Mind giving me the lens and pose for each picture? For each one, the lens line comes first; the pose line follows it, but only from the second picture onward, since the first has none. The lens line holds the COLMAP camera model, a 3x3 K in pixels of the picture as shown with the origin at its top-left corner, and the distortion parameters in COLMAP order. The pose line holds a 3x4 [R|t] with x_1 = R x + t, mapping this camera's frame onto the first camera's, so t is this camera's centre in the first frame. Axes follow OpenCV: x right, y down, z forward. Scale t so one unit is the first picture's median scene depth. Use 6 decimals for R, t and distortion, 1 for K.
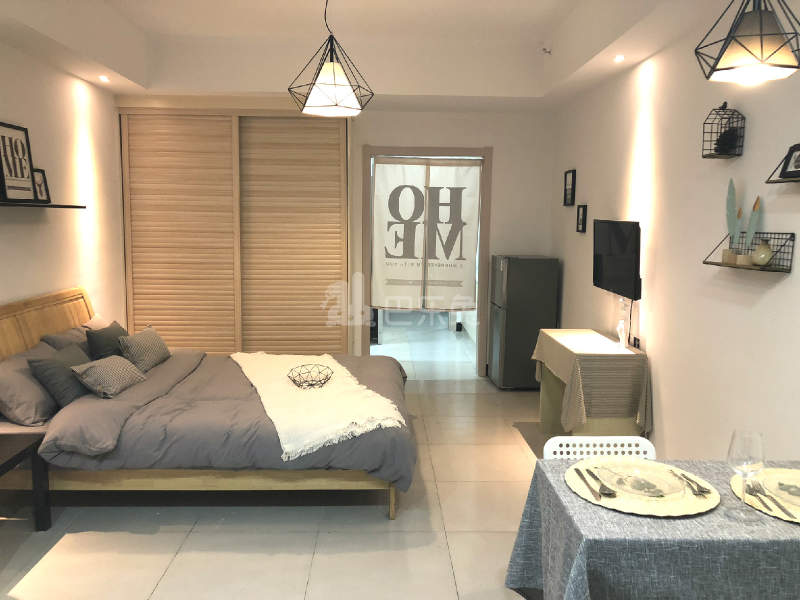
lens RADIAL K [[655.1, 0, 406.3], [0, 655.1, 297.5], [0, 0, 1]] dist [0.013524, -0.015482]
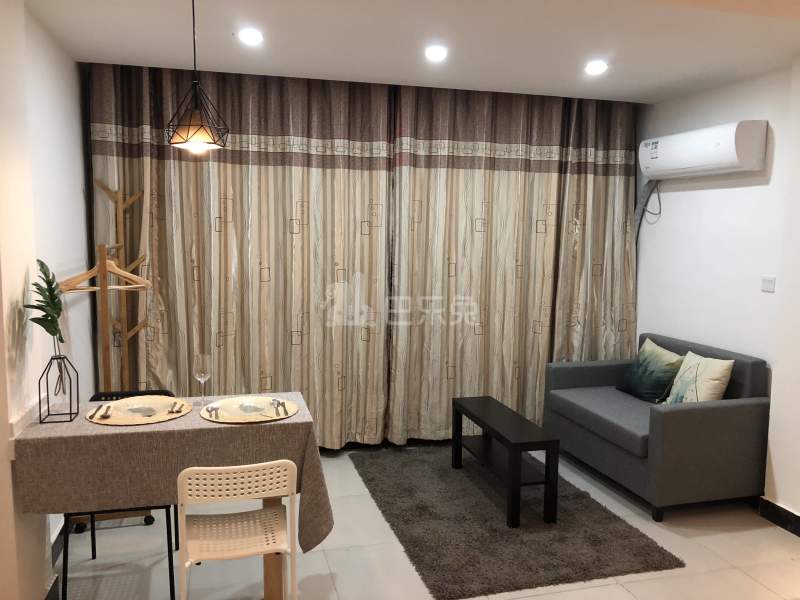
lens RADIAL K [[655.1, 0, 399.9], [0, 655.1, 295.6], [0, 0, 1]] dist [0.013524, -0.015482]
pose [[-0.974245, -0.002066, -0.225485, 0.162795], [-0.051390, 0.975678, 0.213101, -0.144313], [0.219560, 0.219200, -0.950655, 1.121366]]
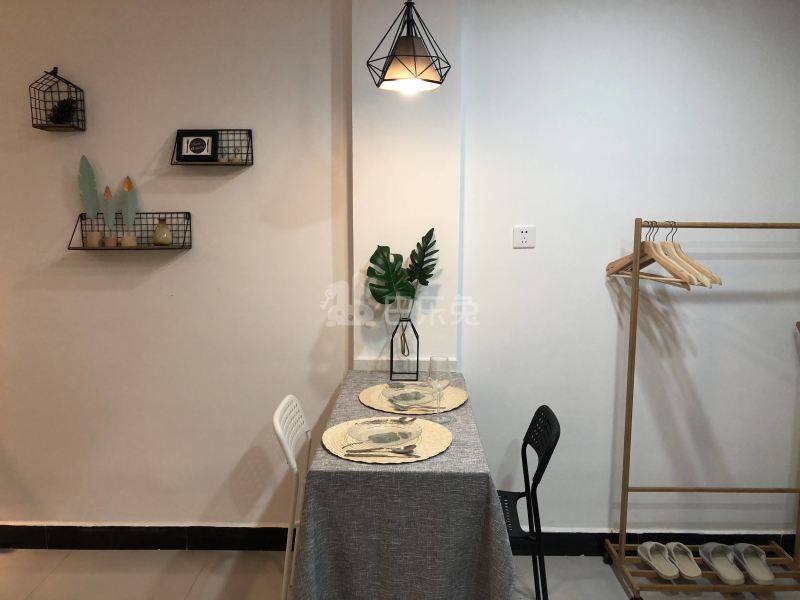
lens RADIAL K [[655.1, 0, 402.5], [0, 655.1, 294.9], [0, 0, 1]] dist [0.013524, -0.015482]
pose [[0.036361, -0.160430, 0.986377, -0.331198], [0.116724, 0.980956, 0.155246, -0.060587], [-0.992498, 0.109489, 0.054395, 0.400989]]
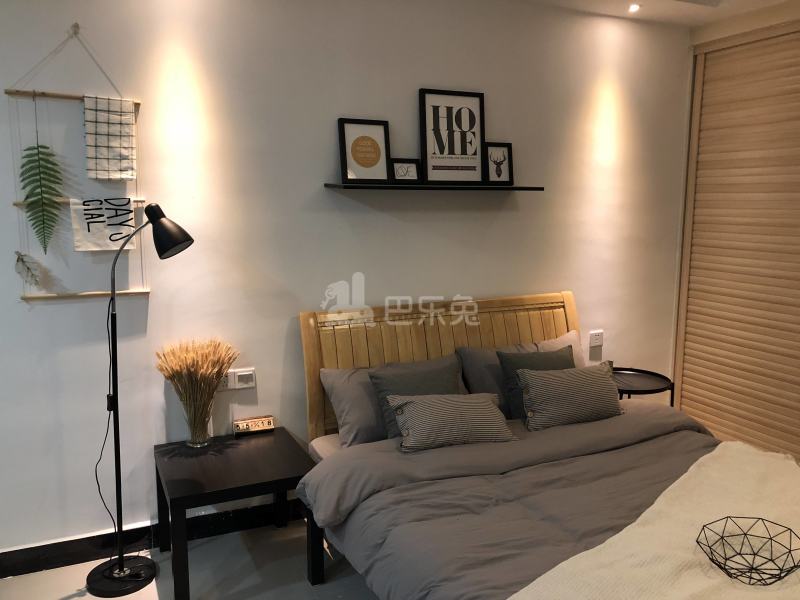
lens RADIAL K [[655.1, 0, 400.4], [0, 655.1, 301.1], [0, 0, 1]] dist [0.013524, -0.015482]
pose [[0.383612, 0.134644, -0.913626, 0.167787], [-0.111716, 0.988815, 0.098817, -0.075356], [0.916712, 0.064160, 0.394363, 0.633340]]
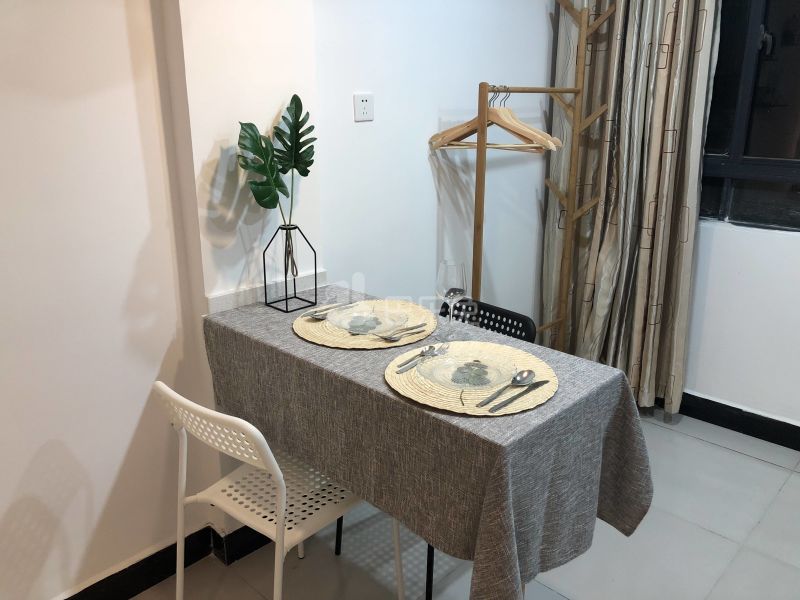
lens RADIAL K [[655.1, 0, 400.7], [0, 655.1, 298.0], [0, 0, 1]] dist [0.013524, -0.015482]
pose [[-0.711713, -0.232470, 0.662890, -0.056818], [0.066570, 0.917088, 0.393088, -0.068204], [-0.699309, 0.323894, -0.637228, 0.715395]]
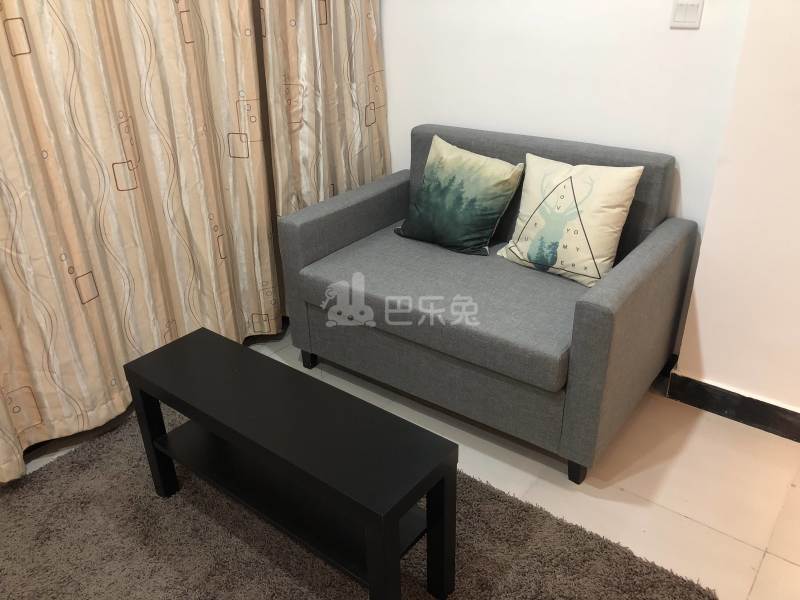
lens RADIAL K [[655.1, 0, 392.3], [0, 655.1, 305.6], [0, 0, 1]] dist [0.013524, -0.015482]
pose [[-0.651553, 0.350393, -0.672832, -0.005158], [-0.075587, 0.852535, 0.517175, -0.032045], [0.754828, 0.387825, -0.528987, 0.480906]]
